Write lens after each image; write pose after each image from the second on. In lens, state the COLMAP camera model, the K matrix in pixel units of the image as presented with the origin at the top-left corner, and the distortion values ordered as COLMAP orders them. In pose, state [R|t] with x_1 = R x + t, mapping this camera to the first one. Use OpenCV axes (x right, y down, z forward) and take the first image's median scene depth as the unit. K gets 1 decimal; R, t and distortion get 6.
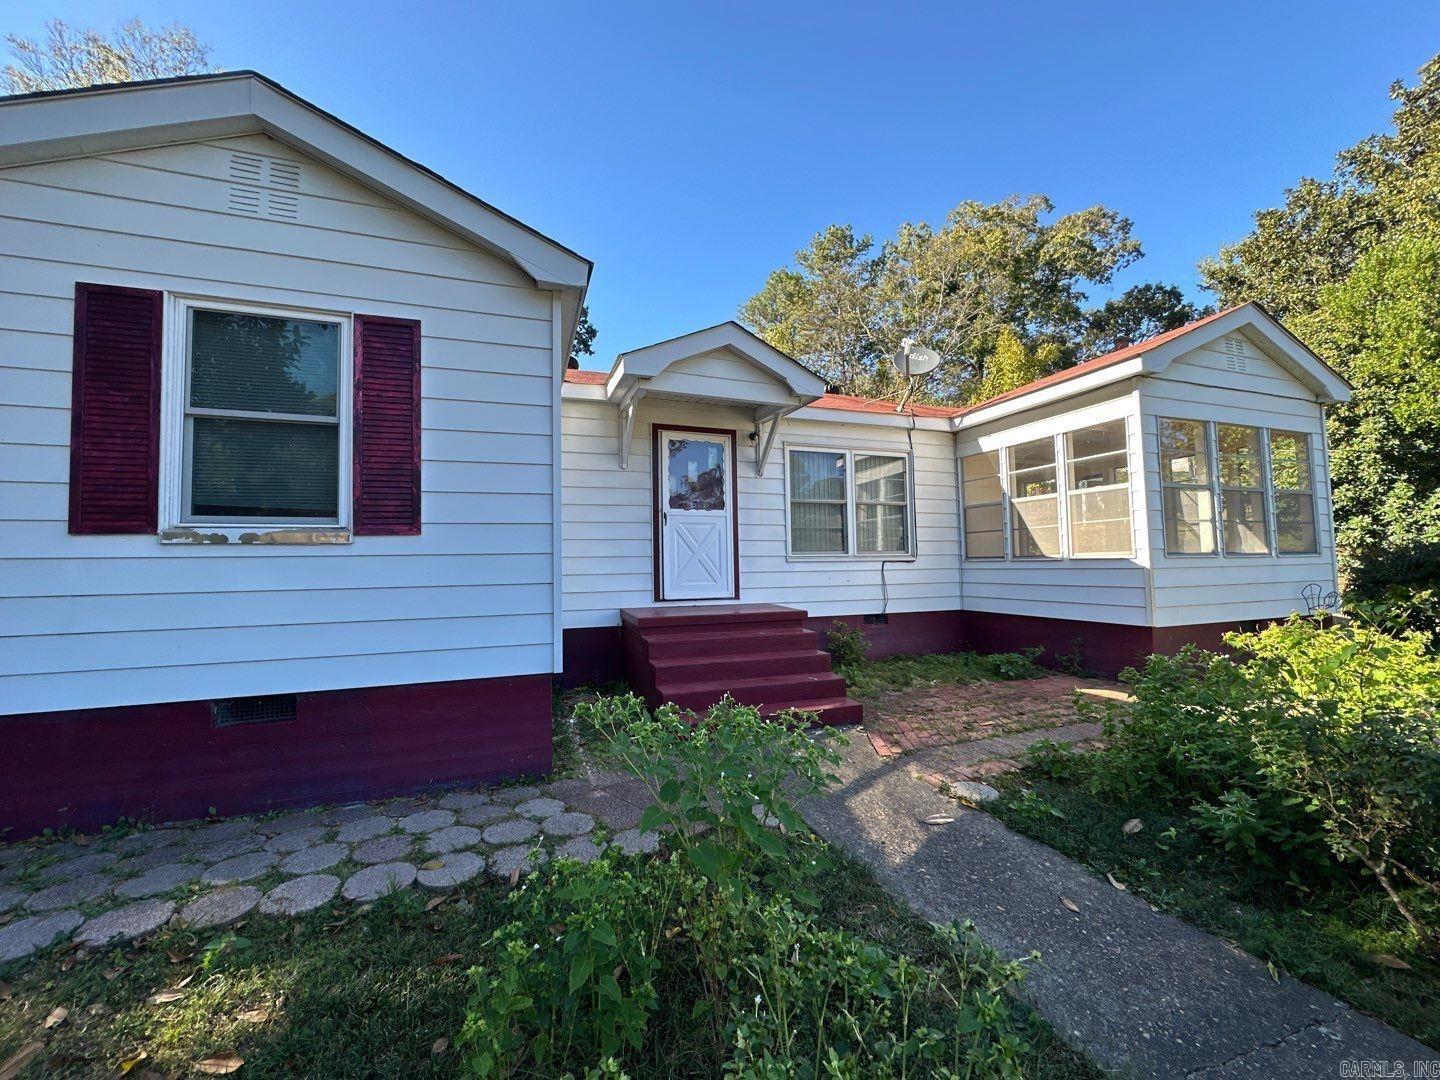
lens RADIAL K [[574.1, 0, 718.9], [0, 574.1, 539.4], [0, 0, 1]] dist [-0.003084, 0.000609]
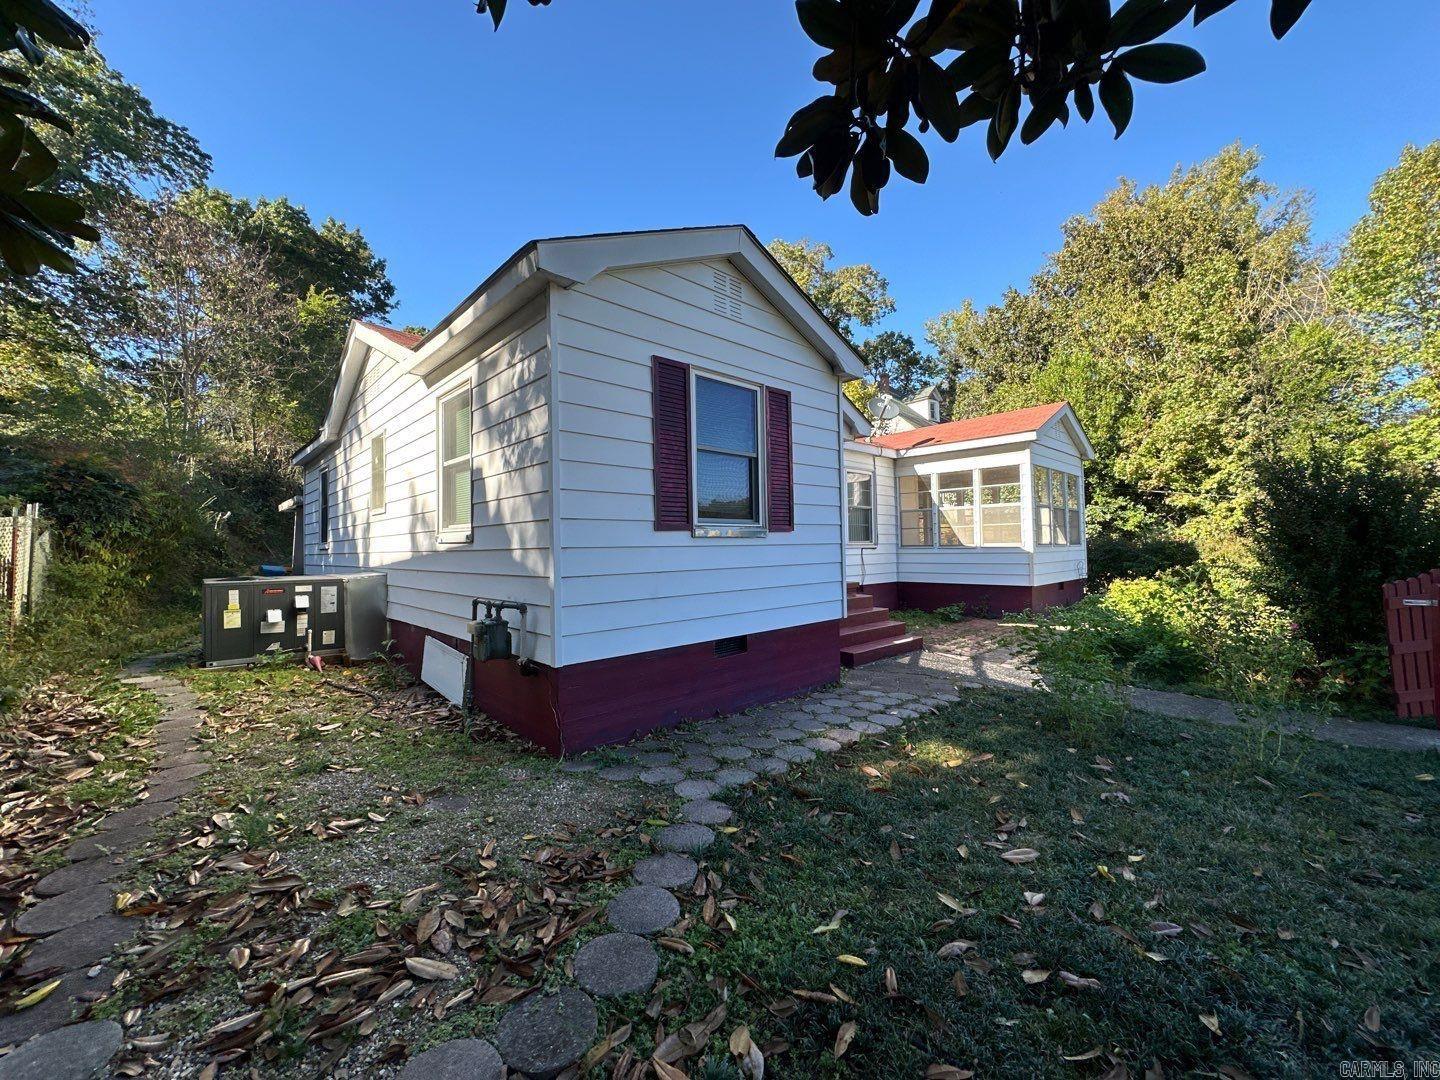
lens RADIAL K [[574.1, 0, 722.2], [0, 574.1, 540.5], [0, 0, 1]] dist [-0.003084, 0.000609]
pose [[0.914600, 0.005705, 0.404320, -0.700986], [-0.016022, 0.999627, 0.022137, -0.008321], [-0.404042, -0.026724, 0.914350, -0.182366]]
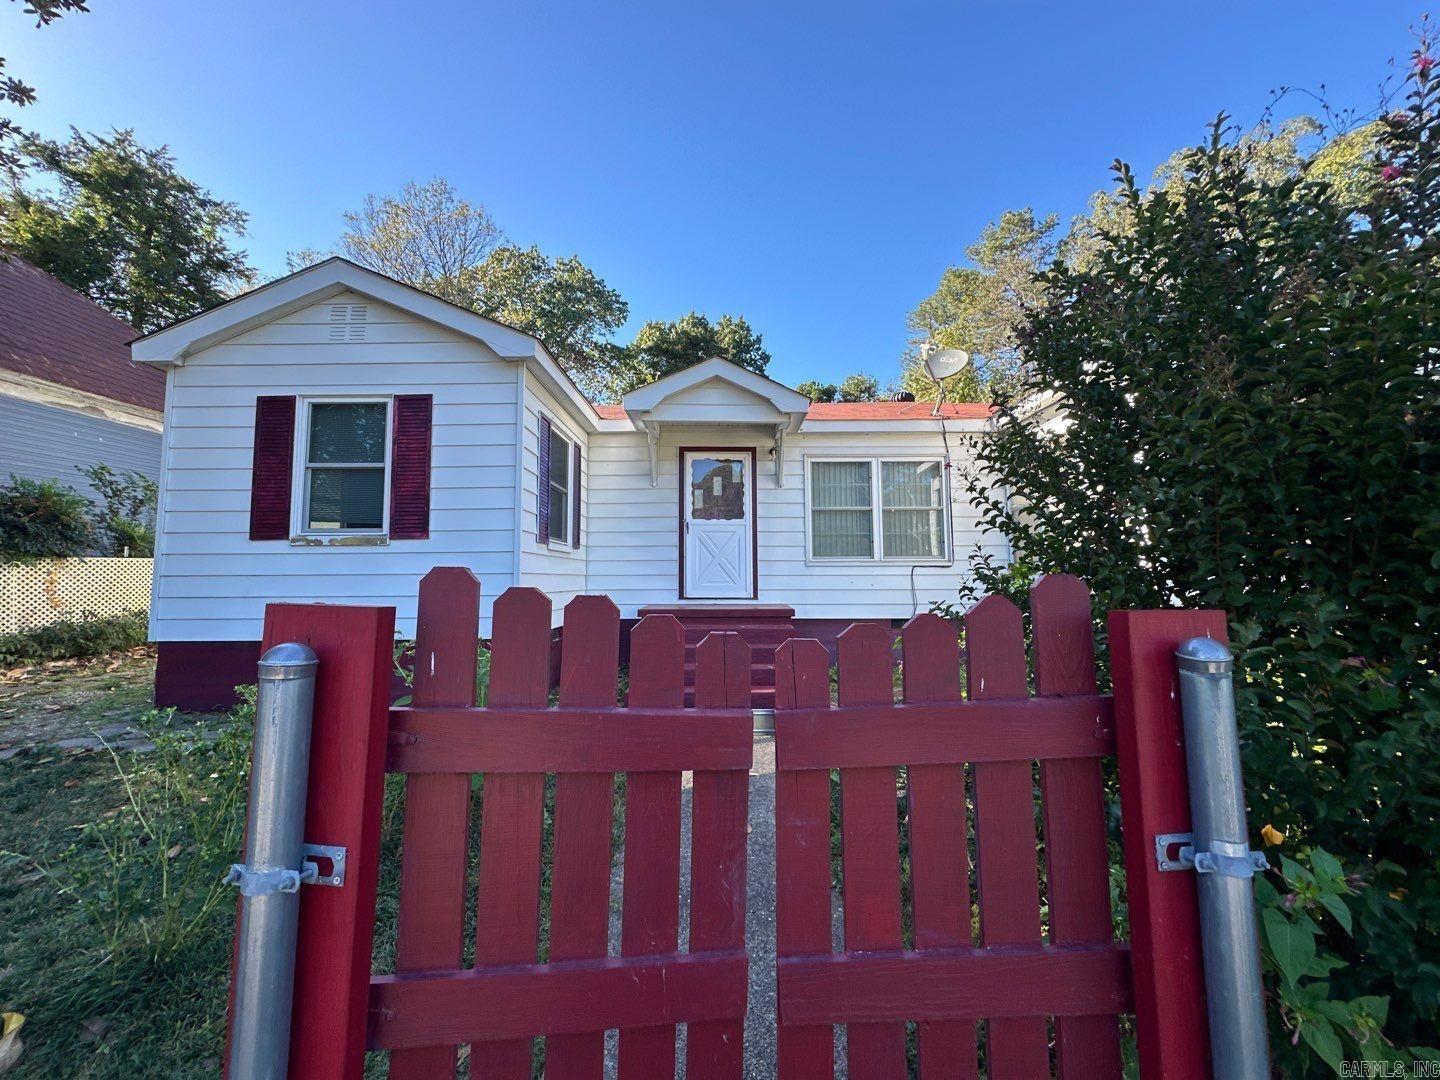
lens RADIAL K [[574.1, 0, 717.3], [0, 574.1, 537.2], [0, 0, 1]] dist [-0.003084, 0.000609]
pose [[0.937946, -0.016895, -0.346370, 0.361225], [0.005710, 0.999430, -0.033286, 0.021602], [0.346735, 0.029243, 0.937507, -0.064613]]
